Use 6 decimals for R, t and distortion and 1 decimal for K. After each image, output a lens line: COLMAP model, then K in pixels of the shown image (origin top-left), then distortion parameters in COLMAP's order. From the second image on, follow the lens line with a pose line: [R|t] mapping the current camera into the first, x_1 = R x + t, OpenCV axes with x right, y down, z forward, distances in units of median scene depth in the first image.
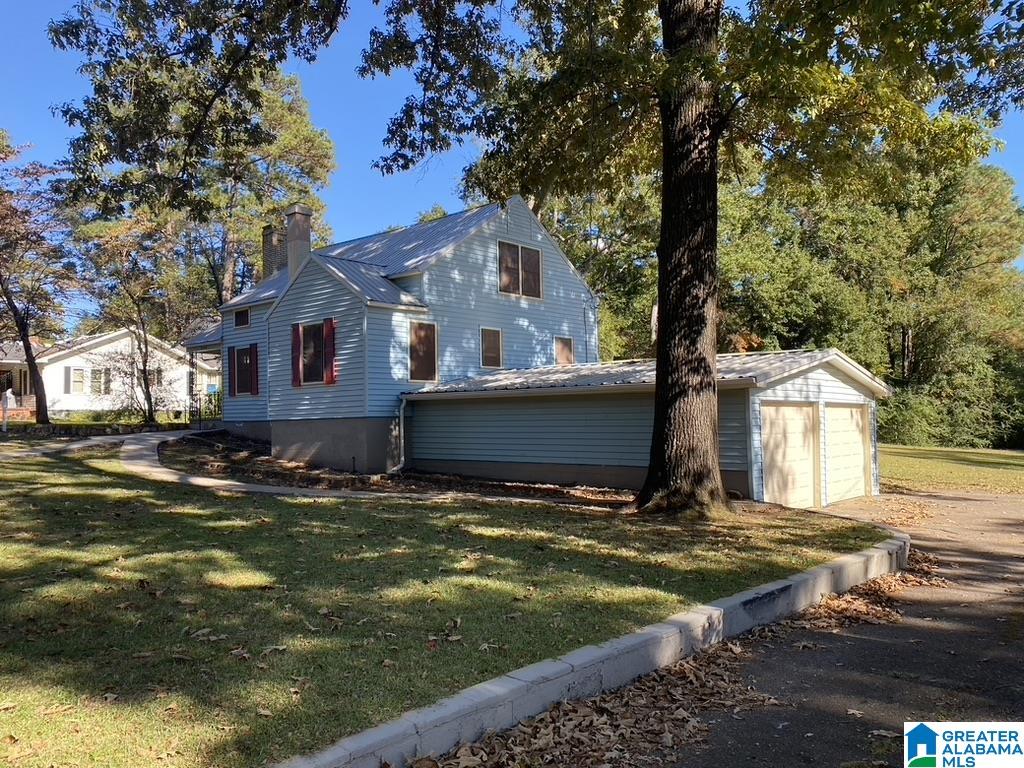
lens RADIAL K [[778.5, 0, 512.0], [0, 778.5, 384.0], [0, 0, 1]] dist [0.004349, -0.054910]
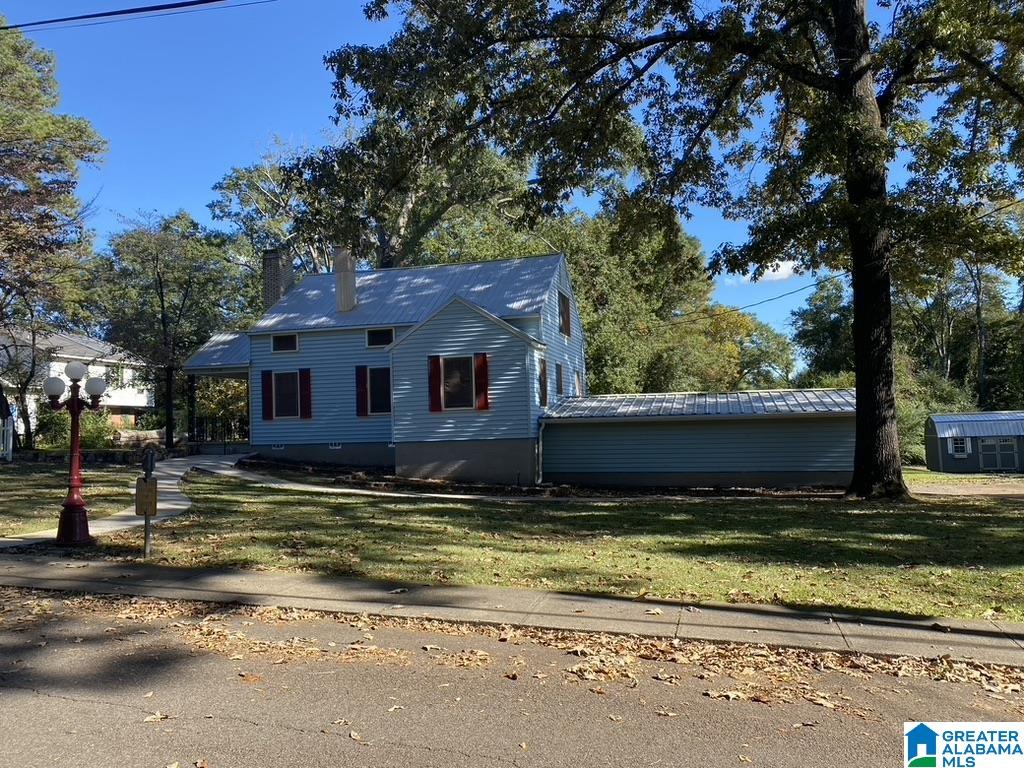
lens RADIAL K [[778.5, 0, 512.0], [0, 778.5, 384.0], [0, 0, 1]] dist [0.004349, -0.054910]
pose [[0.917282, 0.020512, 0.397709, -0.627238], [-0.009661, 0.999525, -0.029268, -0.004525], [-0.398120, 0.023005, 0.917045, -0.075820]]
